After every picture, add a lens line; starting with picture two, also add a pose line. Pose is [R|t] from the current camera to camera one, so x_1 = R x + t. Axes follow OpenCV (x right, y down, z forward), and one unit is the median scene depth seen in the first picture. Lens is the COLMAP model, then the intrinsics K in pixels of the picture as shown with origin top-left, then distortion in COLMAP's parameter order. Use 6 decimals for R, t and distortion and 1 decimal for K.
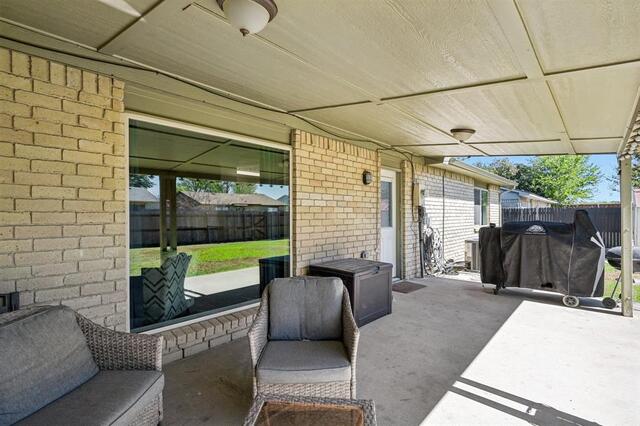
lens RADIAL K [[320.6, 0, 319.7], [0, 320.6, 213.8], [0, 0, 1]] dist [-0.000150, 0.000036]
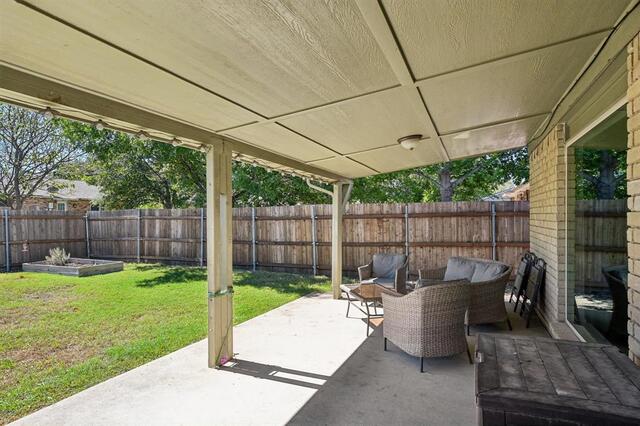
lens RADIAL K [[356.3, 0, 321.9], [0, 356.3, 215.8], [0, 0, 1]] dist [0.005320, 0.000438]
pose [[-0.952036, 0.004634, -0.305949, 0.874763], [0.004764, 0.999989, 0.000322, -0.041267], [0.305947, -0.001152, -0.952048, 2.360192]]
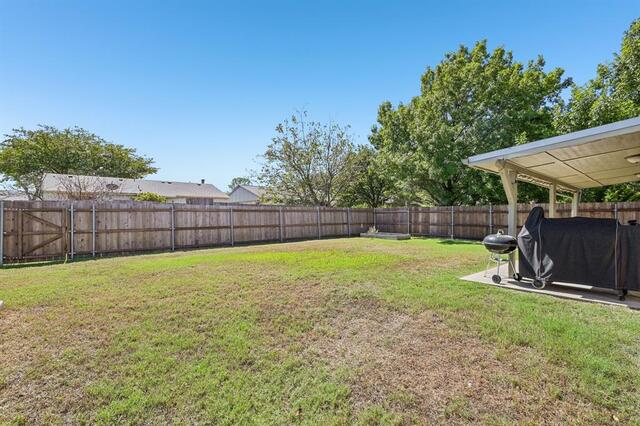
lens RADIAL K [[293.6, 0, 317.1], [0, 293.6, 215.1], [0, 0, 1]] dist [0.003595, 0.000336]
pose [[-0.988829, 0.000236, 0.149055, 2.337633], [0.001021, 0.999986, 0.005195, -0.002420], [-0.149051, 0.005289, -0.988815, 3.890554]]
